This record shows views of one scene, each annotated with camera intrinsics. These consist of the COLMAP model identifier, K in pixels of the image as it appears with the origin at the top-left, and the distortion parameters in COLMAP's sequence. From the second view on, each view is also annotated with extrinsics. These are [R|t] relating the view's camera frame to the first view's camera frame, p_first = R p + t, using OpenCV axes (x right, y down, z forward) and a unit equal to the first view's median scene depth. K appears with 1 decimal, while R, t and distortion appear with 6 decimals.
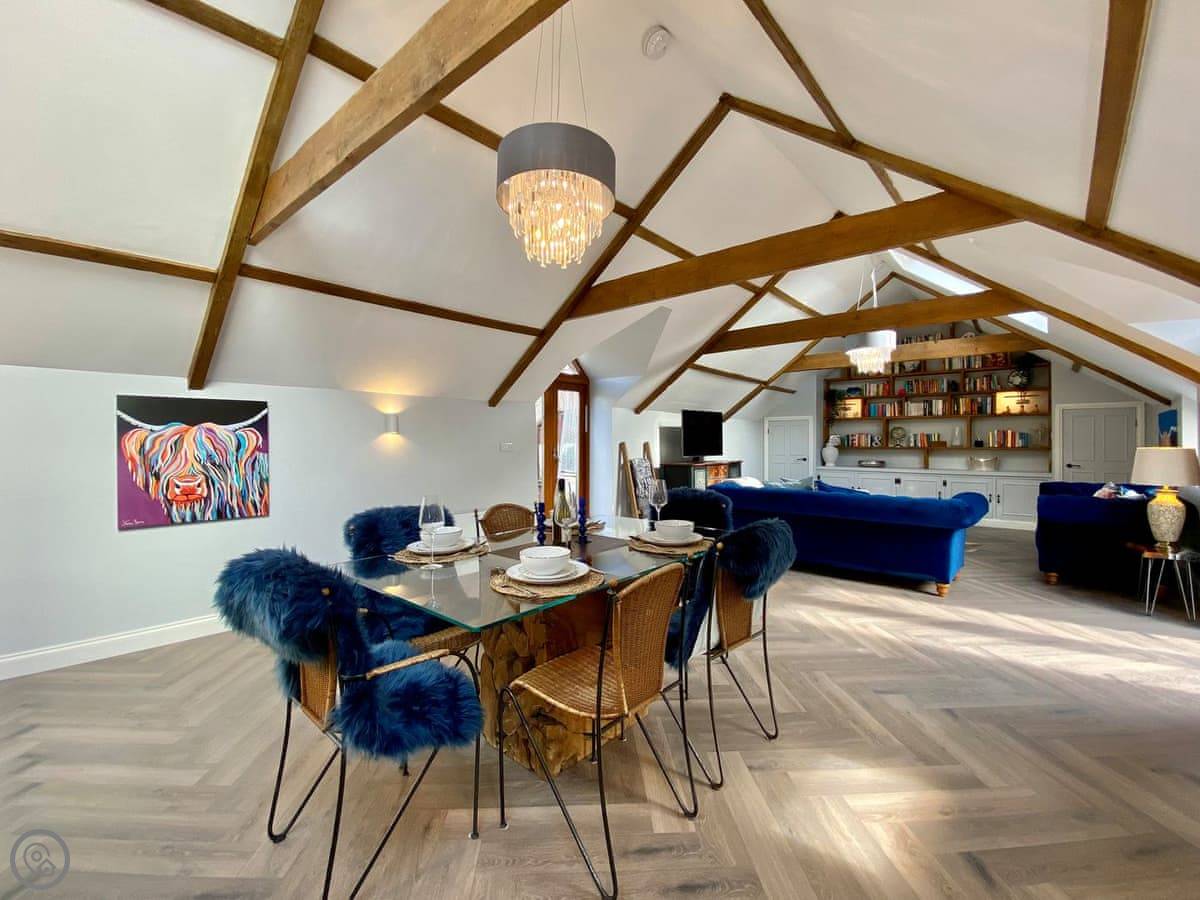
lens RADIAL K [[516.7, 0, 592.5], [0, 516.7, 444.6], [0, 0, 1]] dist [0.006609, -0.009308]
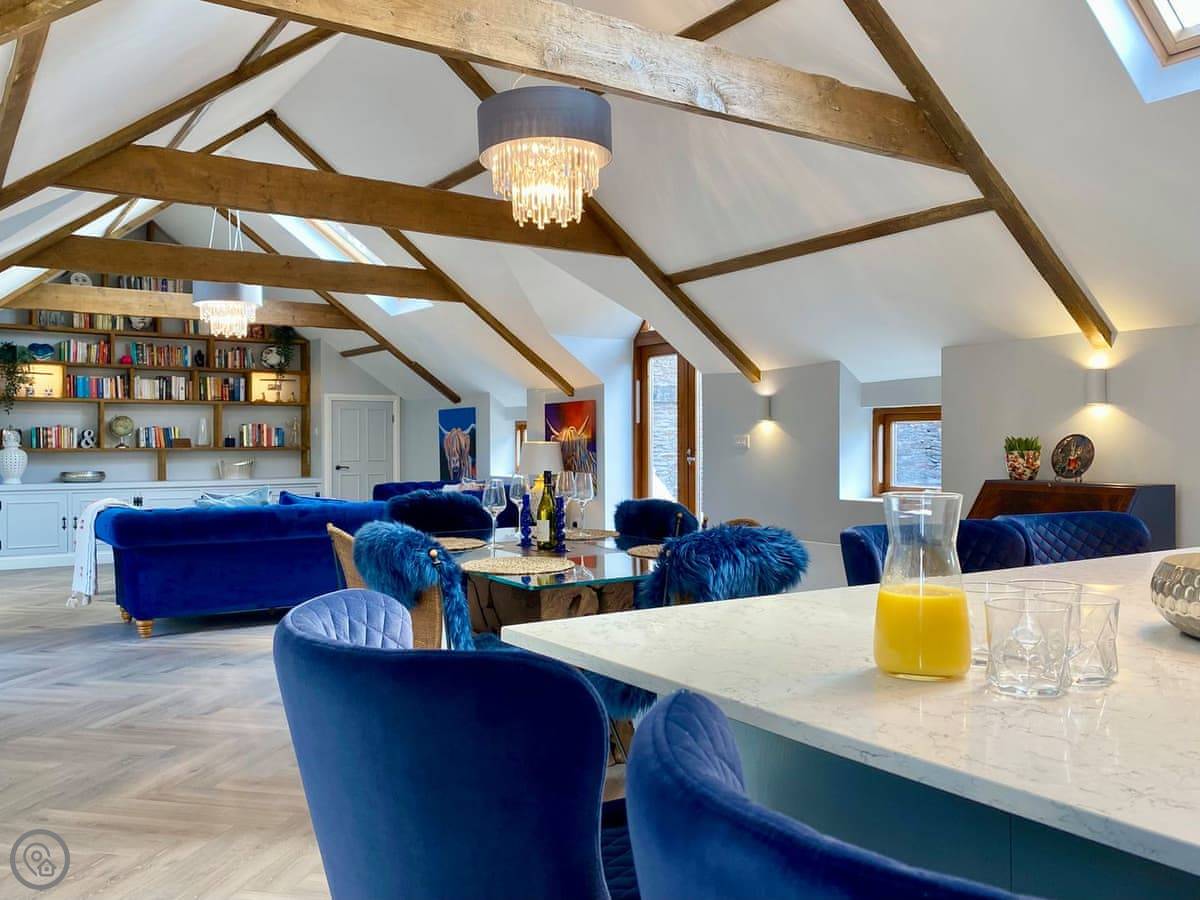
lens RADIAL K [[986.9, 0, 600.3], [0, 986.9, 445.1], [0, 0, 1]] dist [0.037233, 0.003939]
pose [[0.261145, -0.006634, 0.965277, -0.461009], [0.008023, 0.999957, 0.004701, 0.000178], [-0.965266, 0.006517, 0.261187, 0.142928]]
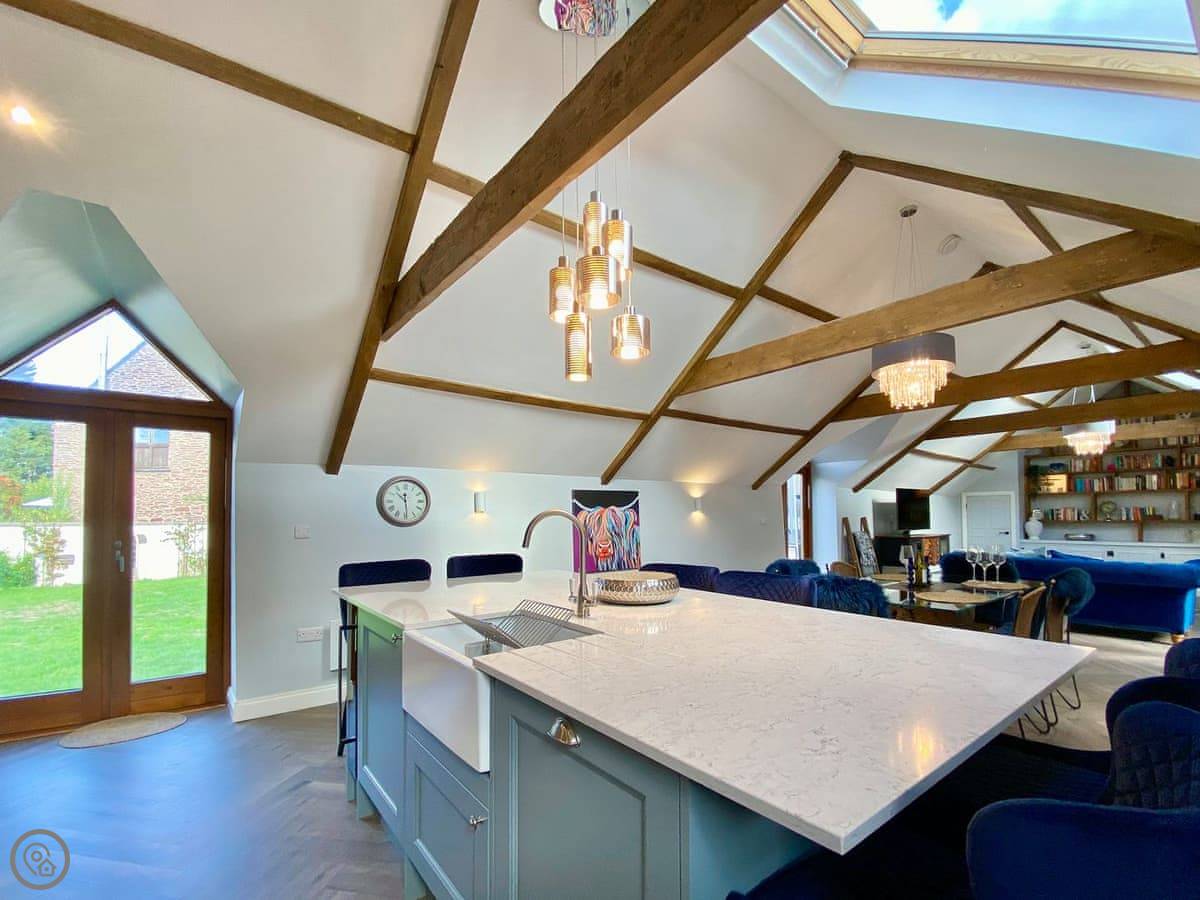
lens RADIAL K [[516.7, 0, 626.0], [0, 516.7, 502.0], [0, 0, 1]] dist [0.006609, -0.009308]
pose [[0.982953, -0.008103, -0.183679, -0.183670], [0.002326, 0.999496, -0.031646, -0.002408], [0.183843, 0.030680, 0.982477, -0.209982]]
